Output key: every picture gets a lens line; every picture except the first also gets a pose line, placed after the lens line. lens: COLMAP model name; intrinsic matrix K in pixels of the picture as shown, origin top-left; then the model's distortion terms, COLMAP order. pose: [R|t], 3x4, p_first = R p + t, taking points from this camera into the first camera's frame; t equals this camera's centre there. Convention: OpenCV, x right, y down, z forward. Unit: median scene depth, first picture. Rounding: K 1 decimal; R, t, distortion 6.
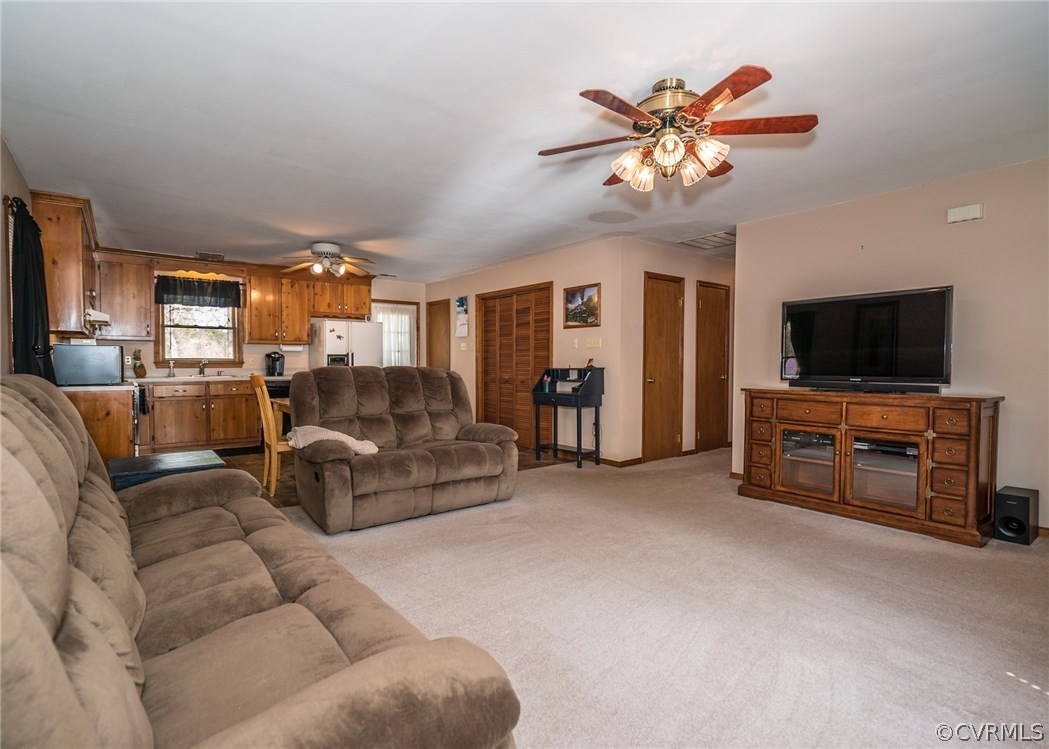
lens RADIAL K [[510.1, 0, 488.6], [0, 510.1, 377.5], [0, 0, 1]] dist [-0.000653, -0.000075]
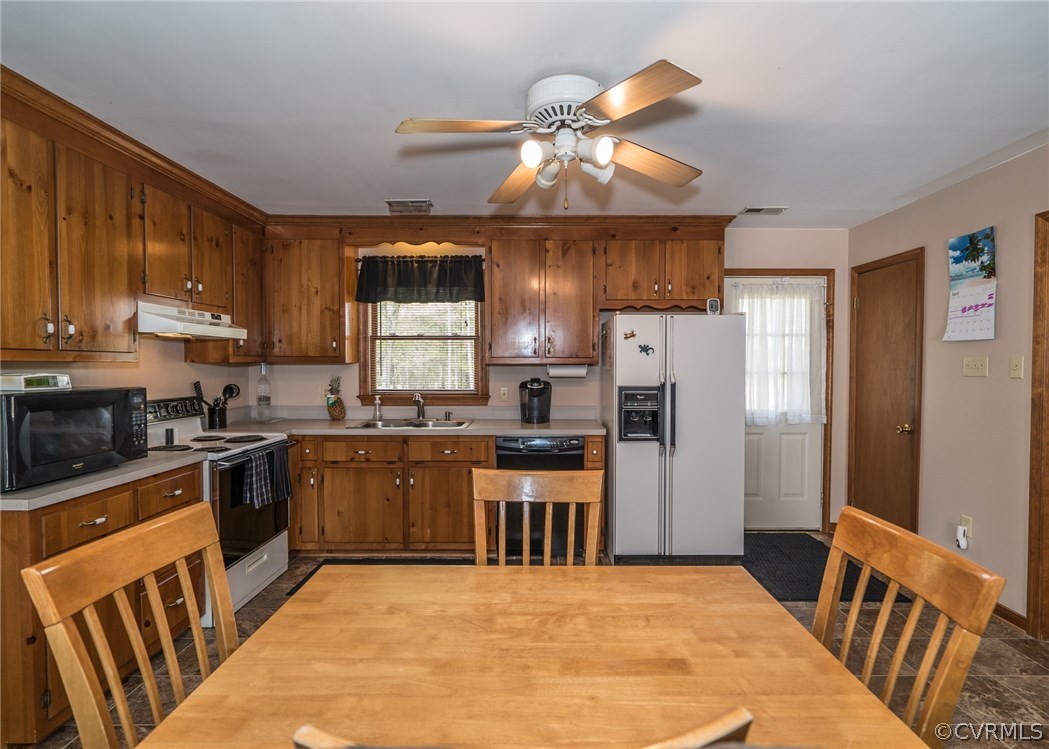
lens RADIAL K [[513.1, 0, 535.0], [0, 513.1, 377.9], [0, 0, 1]] dist [-0.001632, -0.000077]
pose [[0.813878, 0.012923, -0.580892, -0.104048], [-0.018317, 0.999826, -0.003421, -0.049898], [0.580747, 0.013424, 0.813973, 0.565641]]
